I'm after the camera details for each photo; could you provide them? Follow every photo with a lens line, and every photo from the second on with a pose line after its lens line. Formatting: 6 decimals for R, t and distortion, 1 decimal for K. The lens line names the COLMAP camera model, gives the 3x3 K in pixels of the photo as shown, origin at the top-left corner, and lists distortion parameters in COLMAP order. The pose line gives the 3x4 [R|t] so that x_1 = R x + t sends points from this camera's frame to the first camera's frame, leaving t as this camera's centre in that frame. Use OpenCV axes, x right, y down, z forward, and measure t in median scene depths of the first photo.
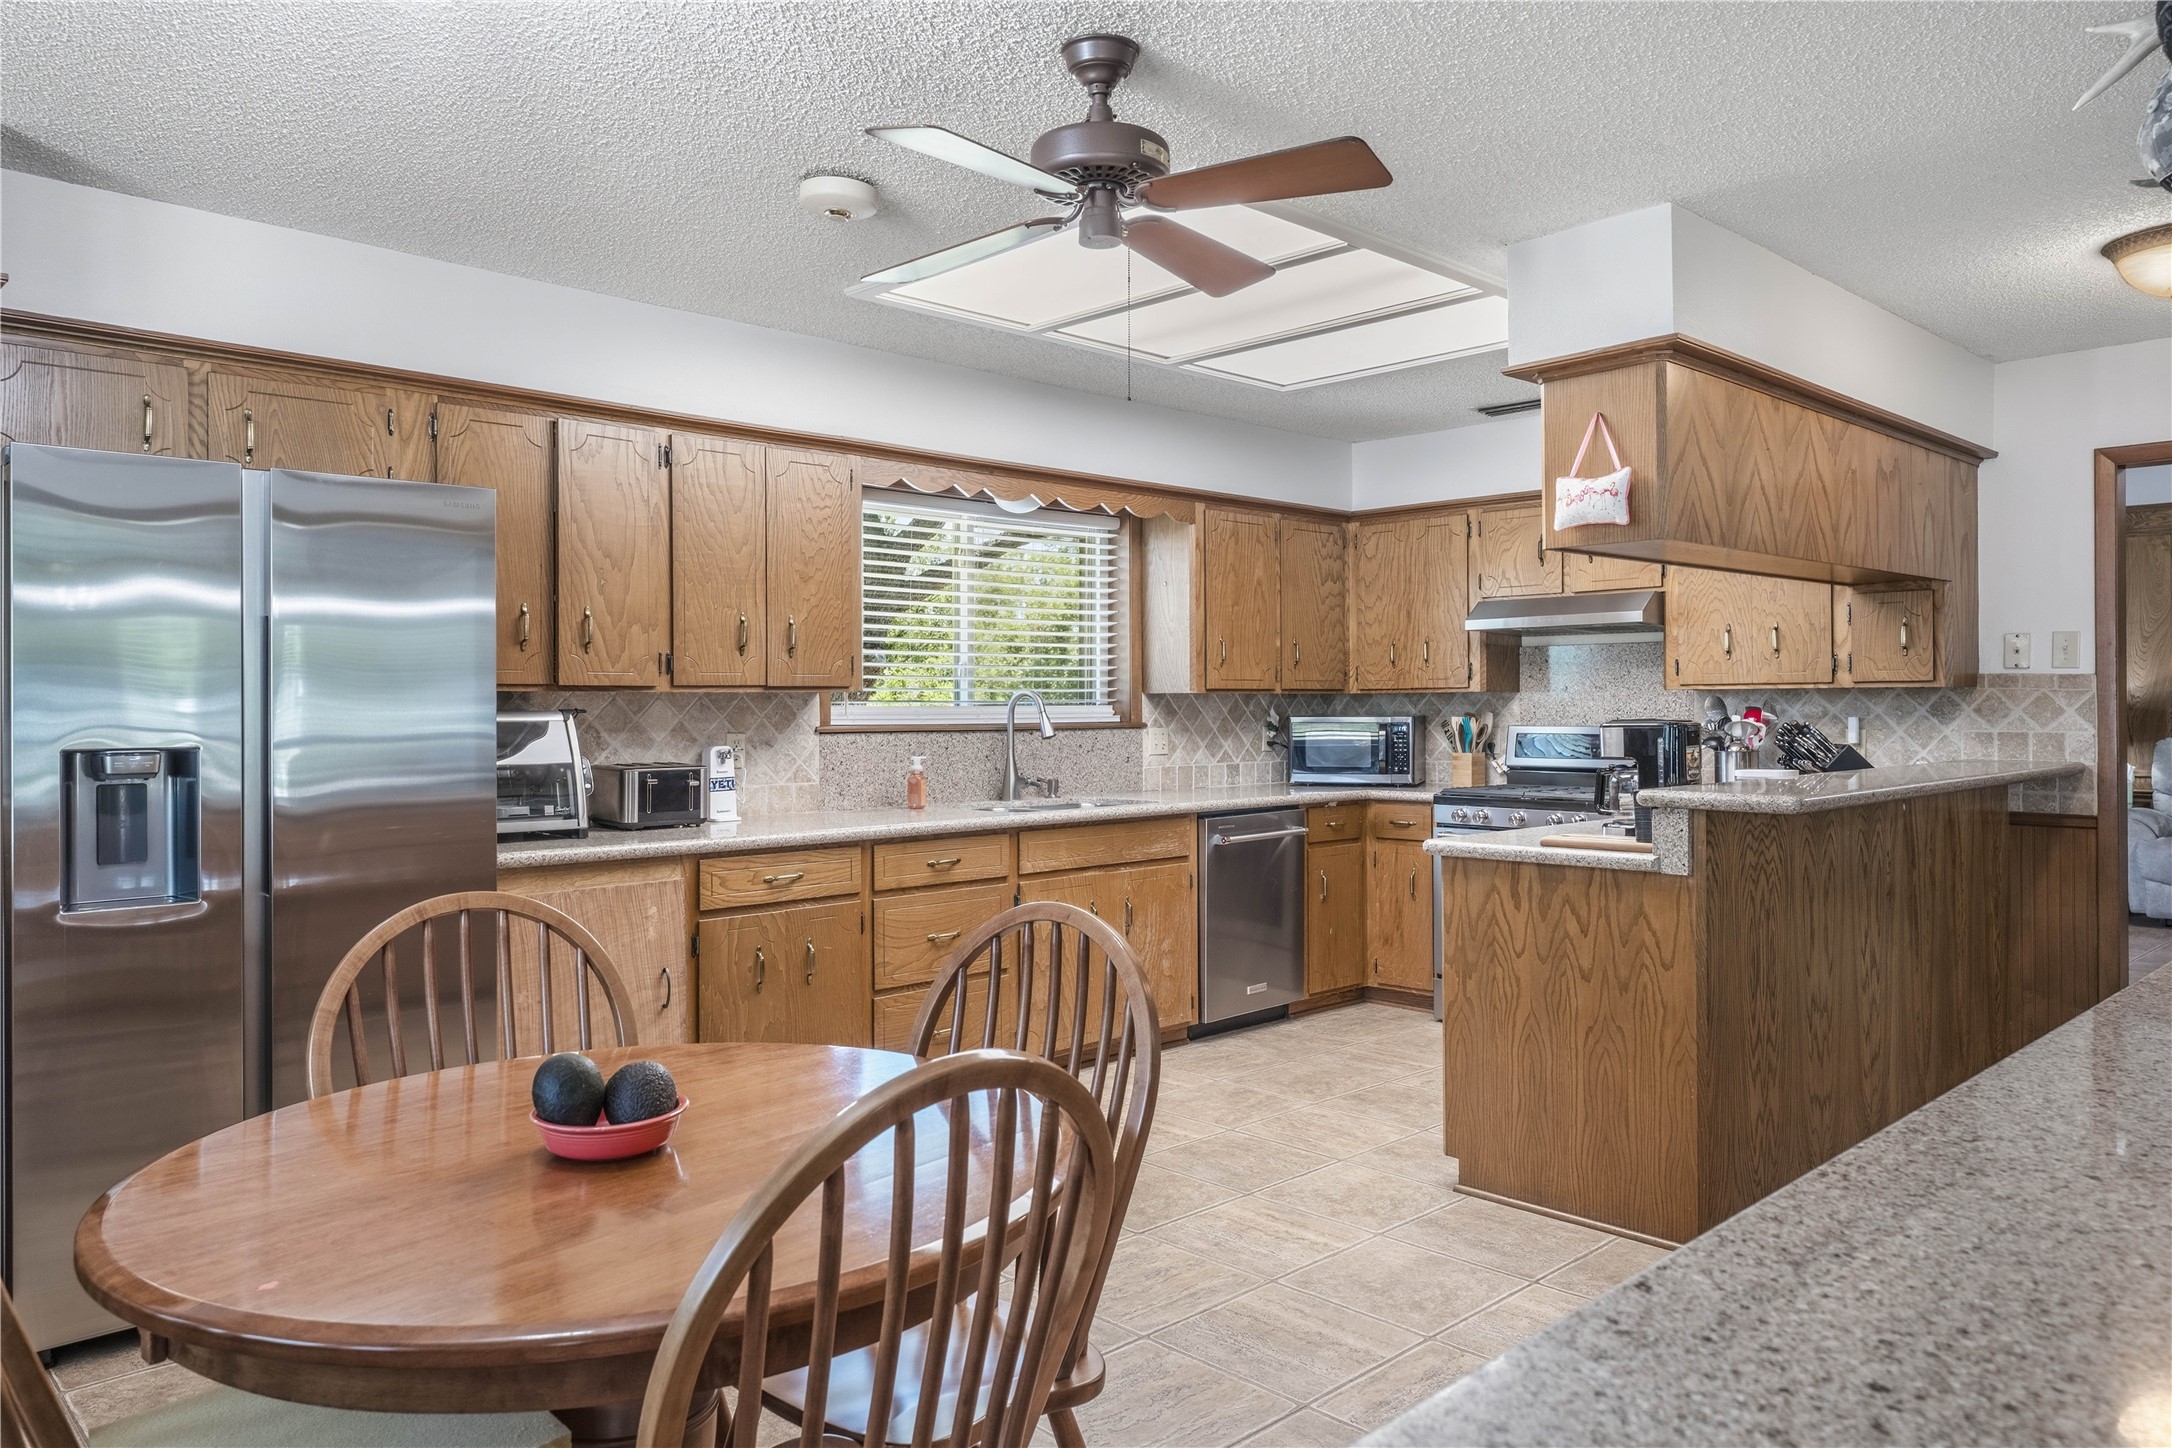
lens RADIAL K [[1481.2, 0, 1091.1], [0, 1481.2, 712.3], [0, 0, 1]] dist [0.003967, -0.003749]
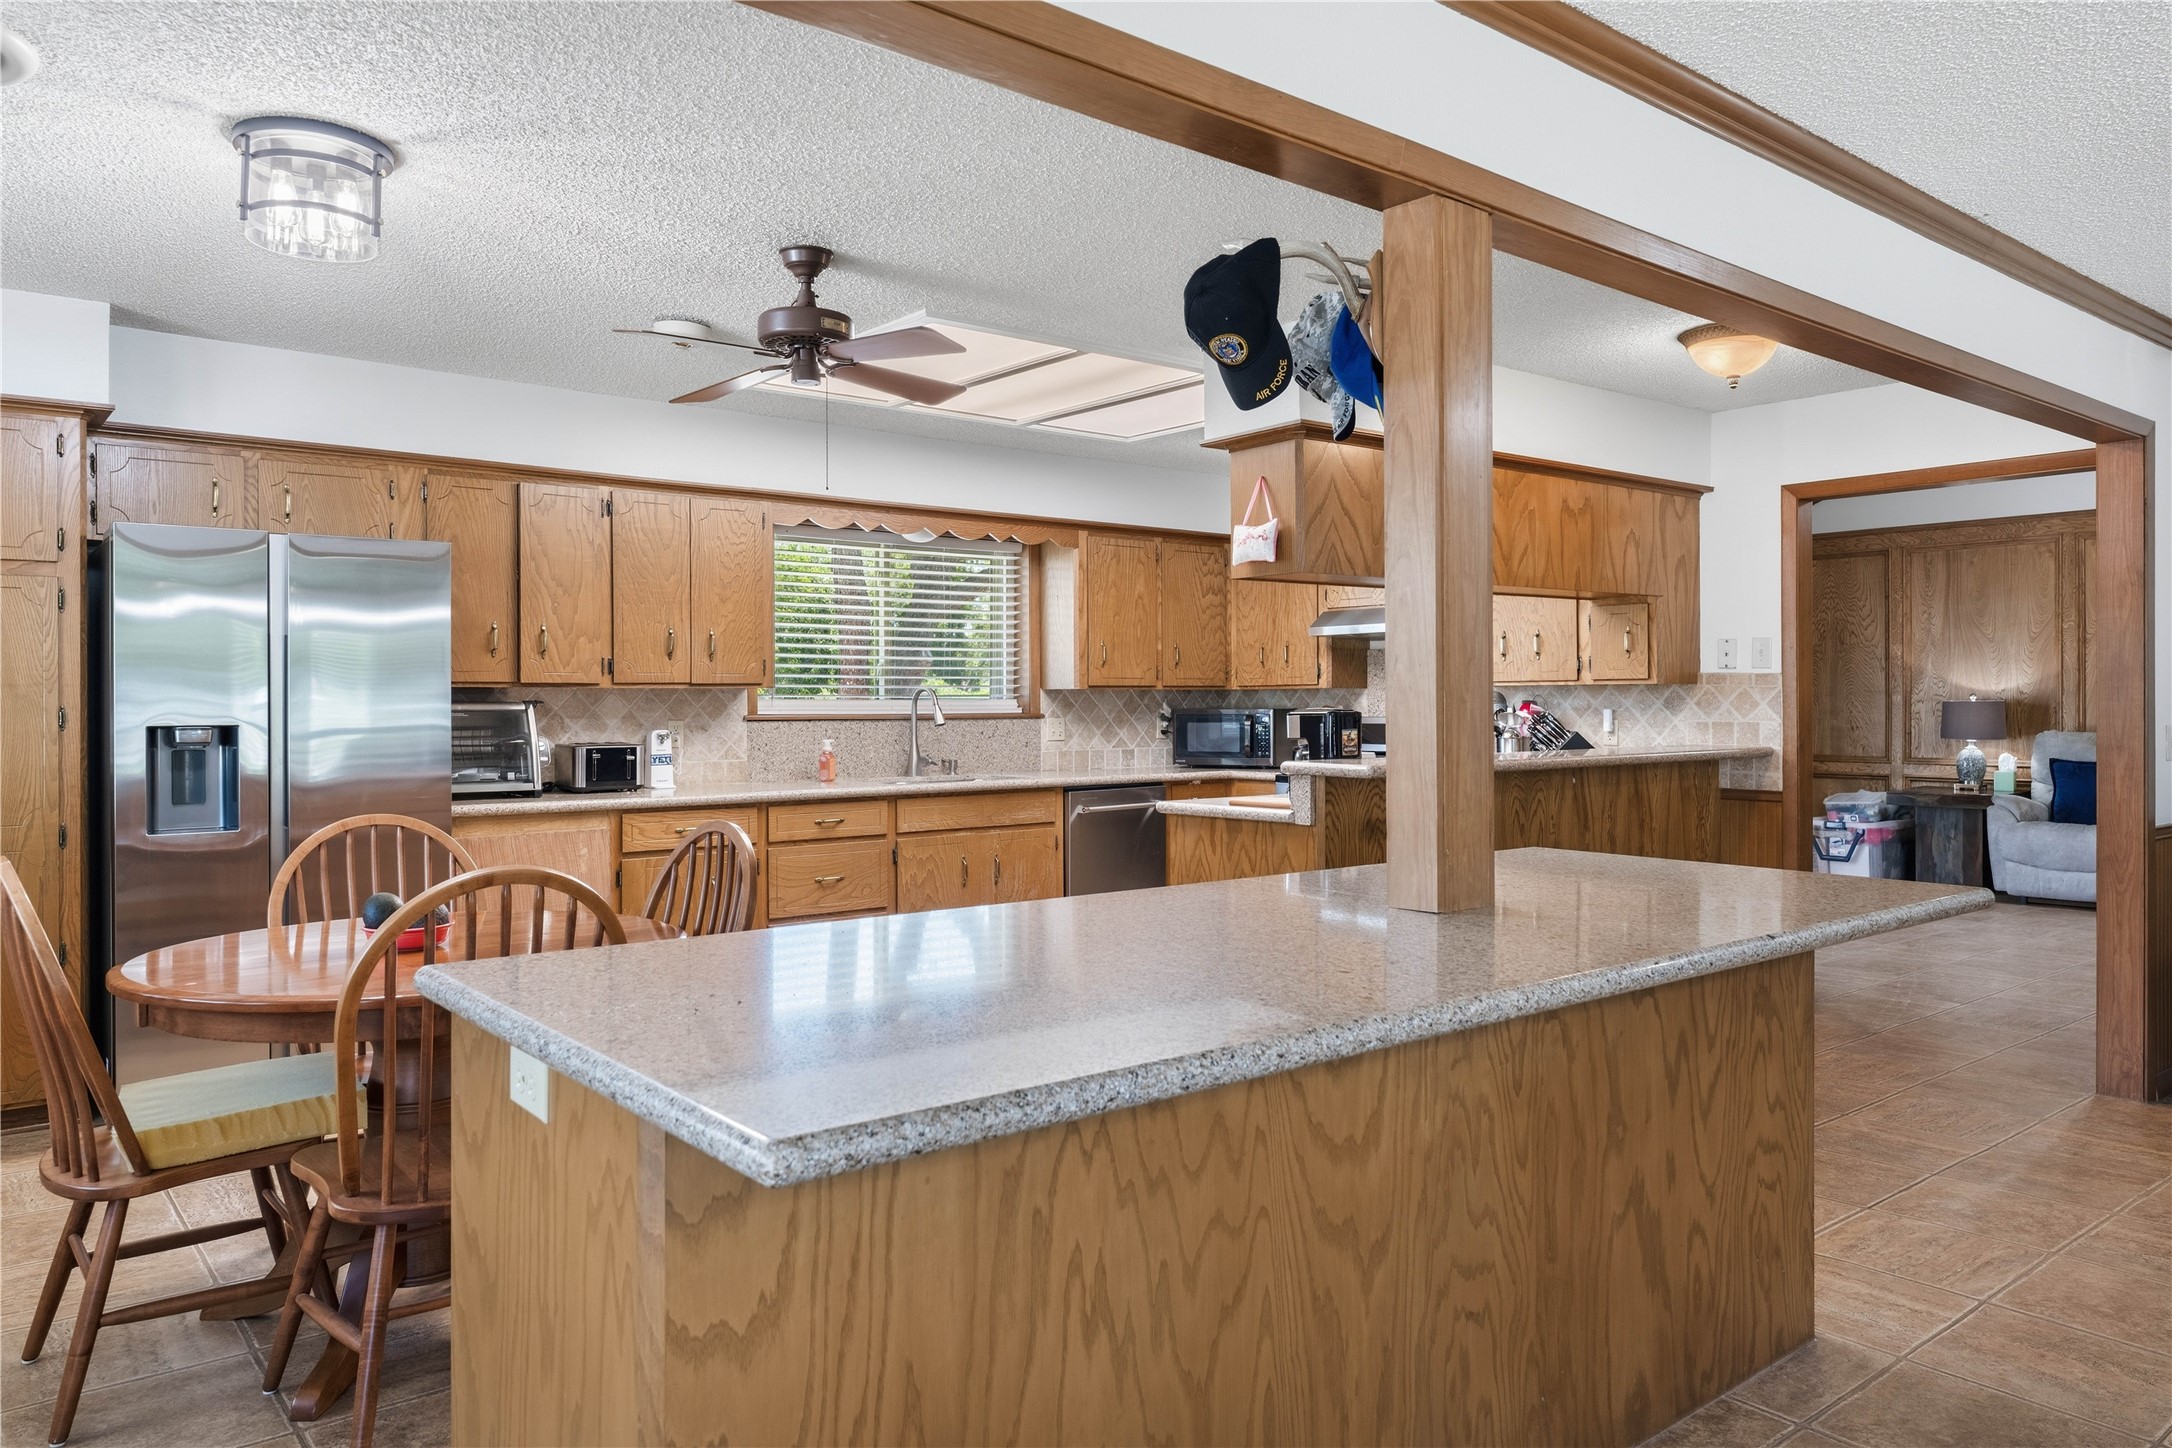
lens RADIAL K [[1481.2, 0, 1097.9], [0, 1481.2, 714.5], [0, 0, 1]] dist [0.003967, -0.003749]
pose [[0.996860, 0.001484, -0.079167, 0.217957], [-0.001212, 0.999993, 0.003480, 0.004157], [0.079171, -0.003373, 0.996855, -0.237745]]
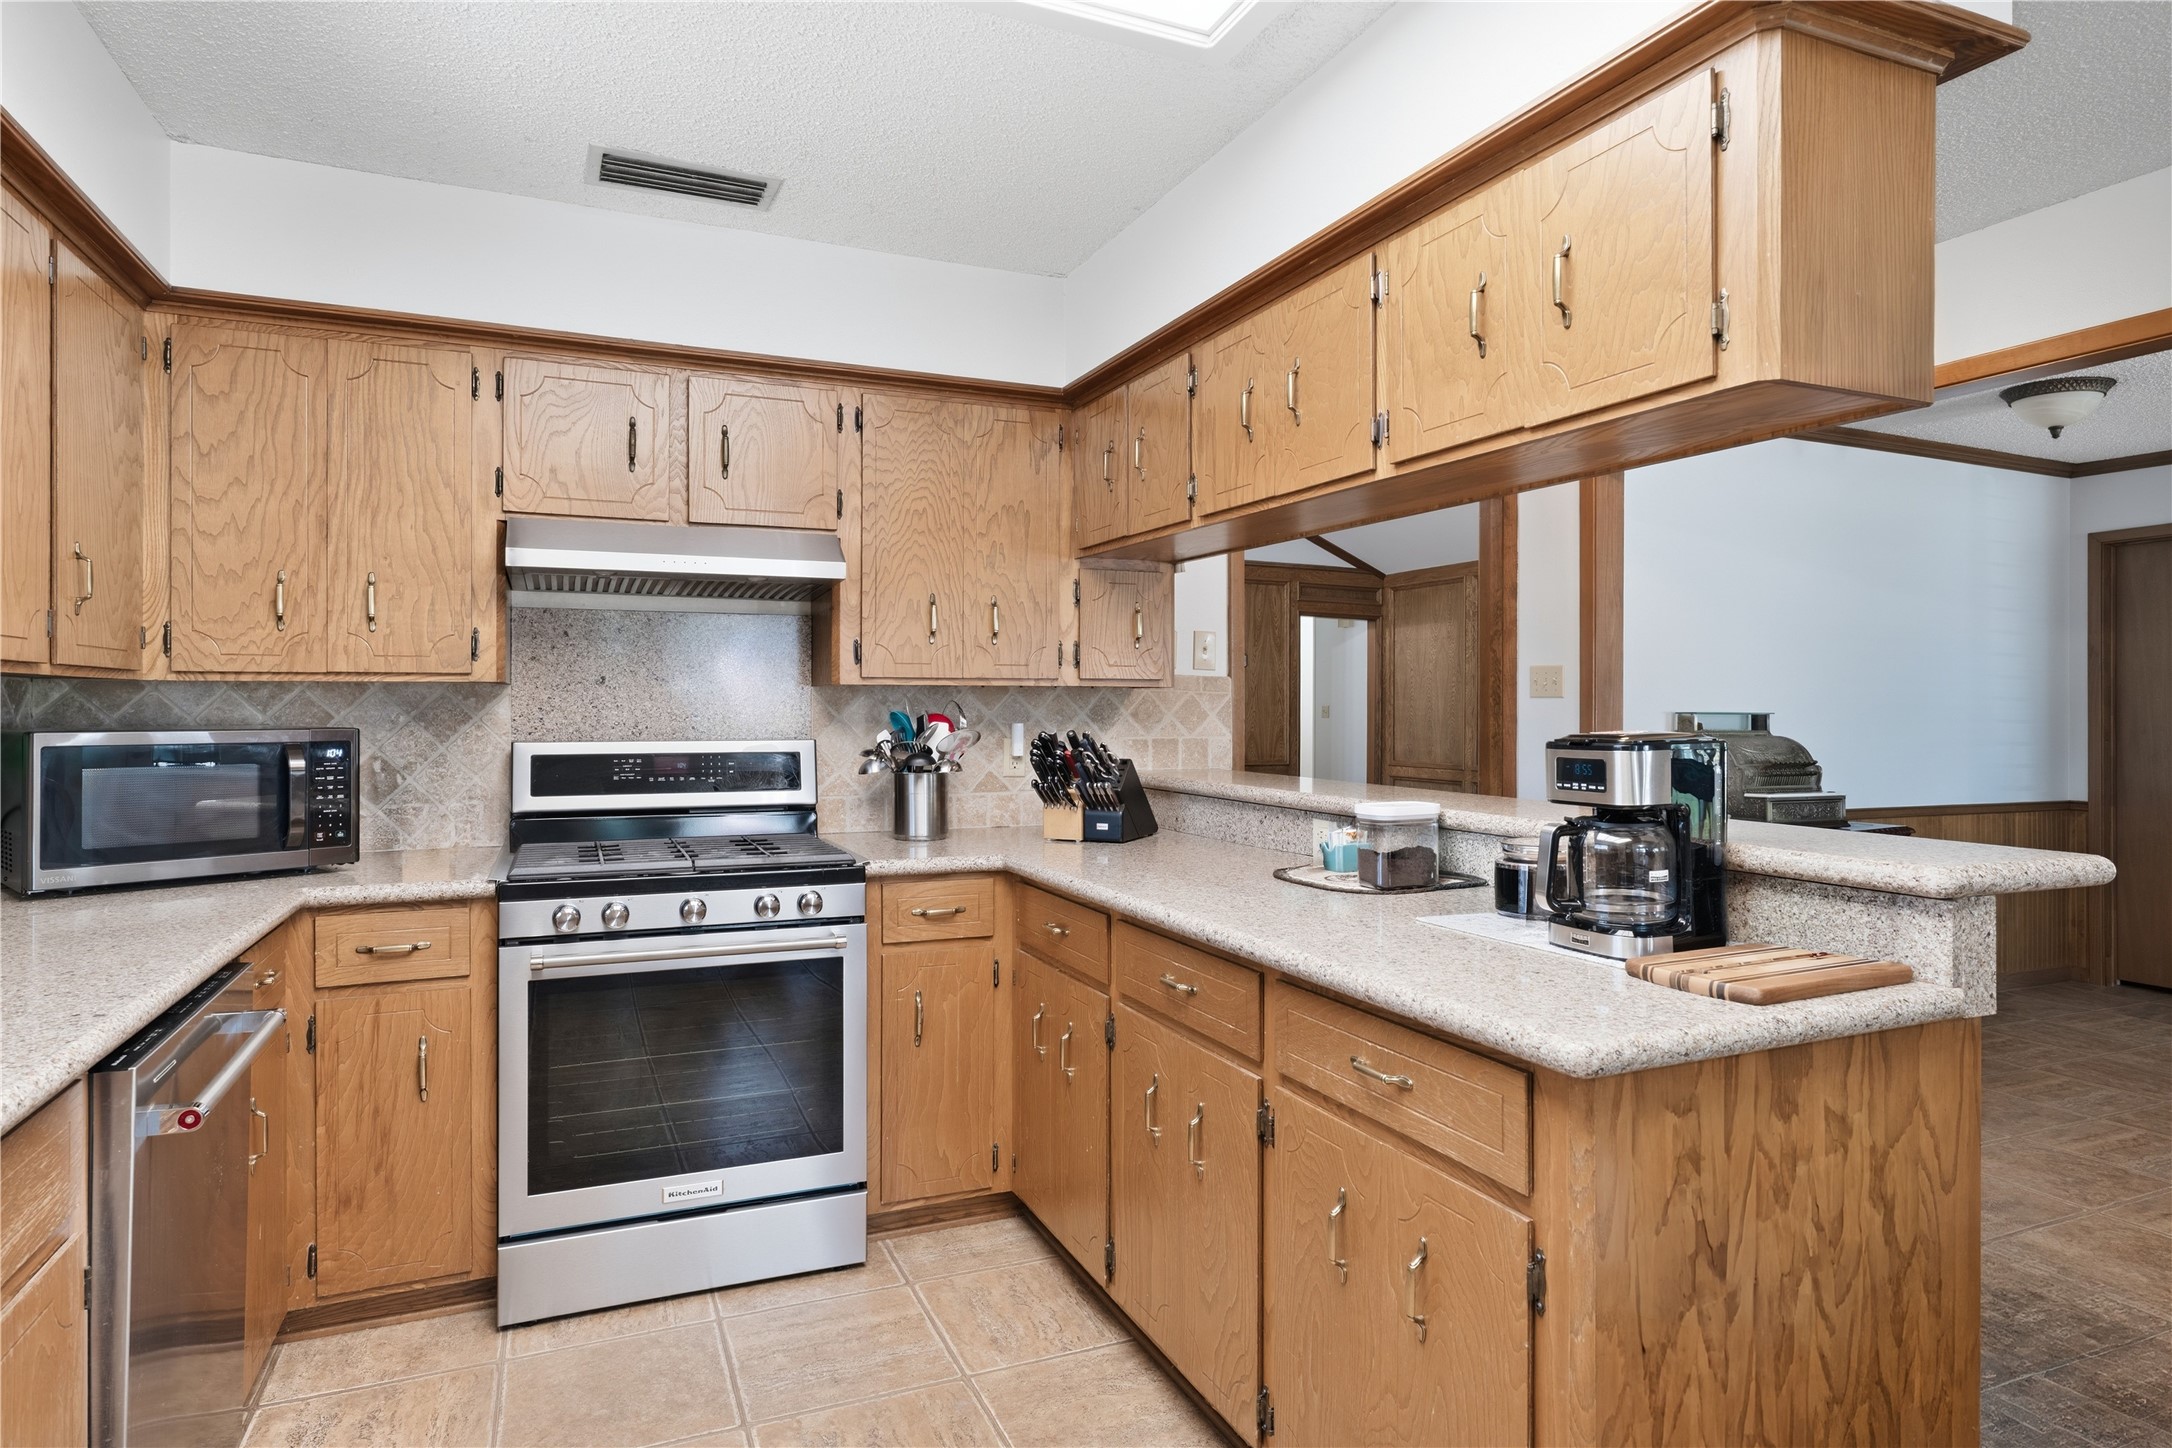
lens RADIAL K [[1221.1, 0, 1094.6], [0, 1221.1, 695.4], [0, 0, 1]] dist [-0.011678, 0.008313]
pose [[0.349411, 0.012308, 0.936889, -0.102092], [0.001267, 0.999907, -0.013608, -0.003078], [-0.936969, 0.005942, 0.349362, 0.793671]]
